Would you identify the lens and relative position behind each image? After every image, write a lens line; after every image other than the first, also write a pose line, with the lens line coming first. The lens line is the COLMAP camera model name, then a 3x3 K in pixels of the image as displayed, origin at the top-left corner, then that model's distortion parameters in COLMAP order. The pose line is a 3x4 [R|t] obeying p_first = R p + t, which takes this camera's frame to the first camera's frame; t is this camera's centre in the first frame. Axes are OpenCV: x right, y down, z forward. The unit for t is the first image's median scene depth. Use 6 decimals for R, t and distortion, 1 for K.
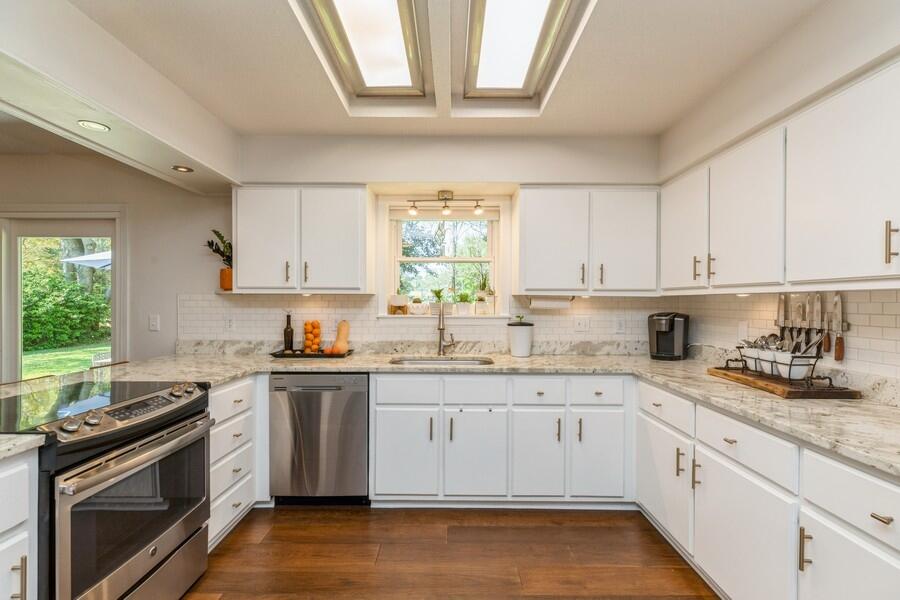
lens RADIAL K [[403.0, 0, 447.8], [0, 403.0, 303.7], [0, 0, 1]] dist [0.003653, -0.000498]
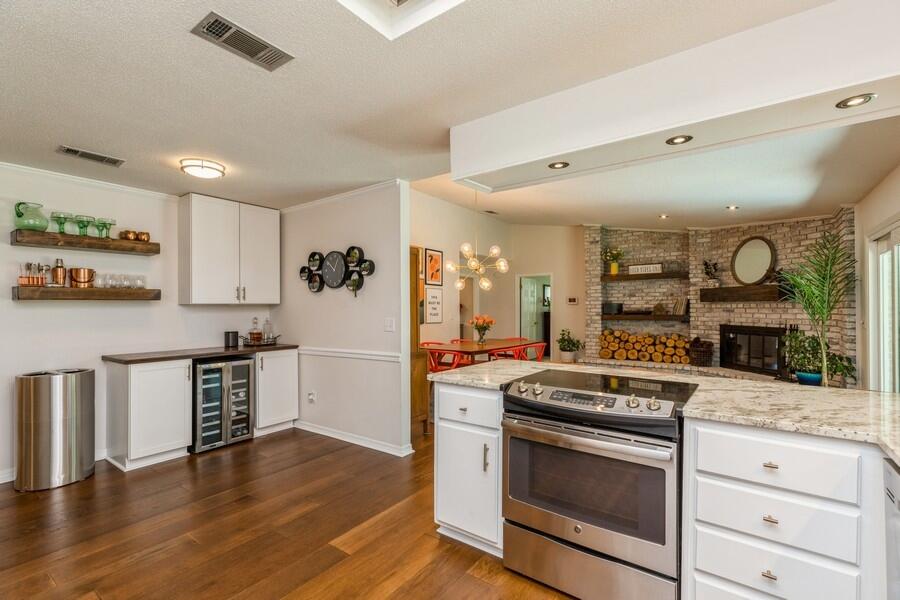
lens RADIAL K [[404.6, 0, 449.8], [0, 404.6, 305.9], [0, 0, 1]] dist [0.002385, -0.000715]
pose [[-0.582338, -0.004554, -0.812934, 0.212847], [-0.001833, 0.999989, -0.004288, -0.001444], [0.812945, -0.001007, -0.582340, 0.732948]]
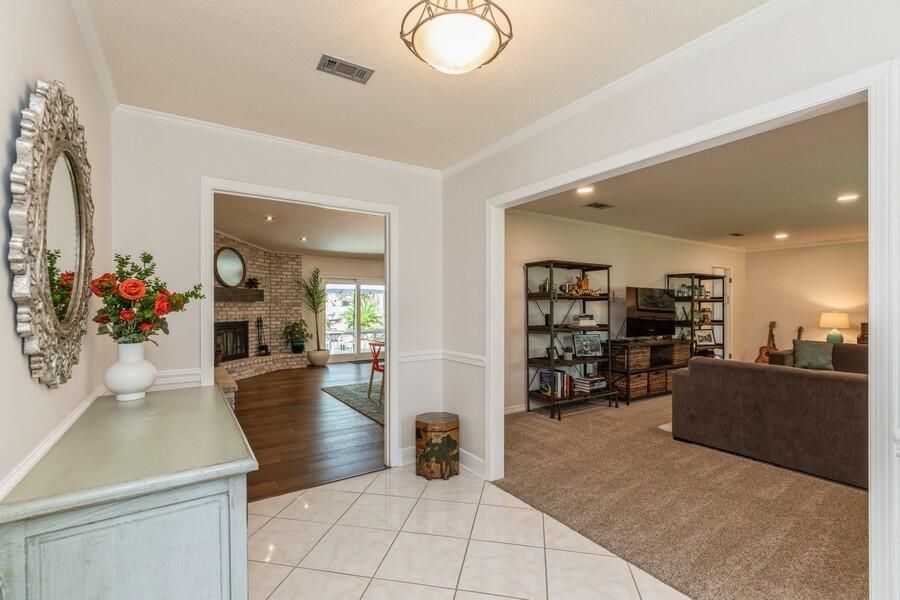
lens RADIAL K [[404.6, 0, 449.8], [0, 404.6, 305.9], [0, 0, 1]] dist [0.002385, -0.000715]
pose [[0.832357, -0.004852, 0.554218, -2.875093], [0.005038, 0.999987, 0.001188, -0.002583], [-0.554217, 0.001803, 0.832370, -2.265361]]
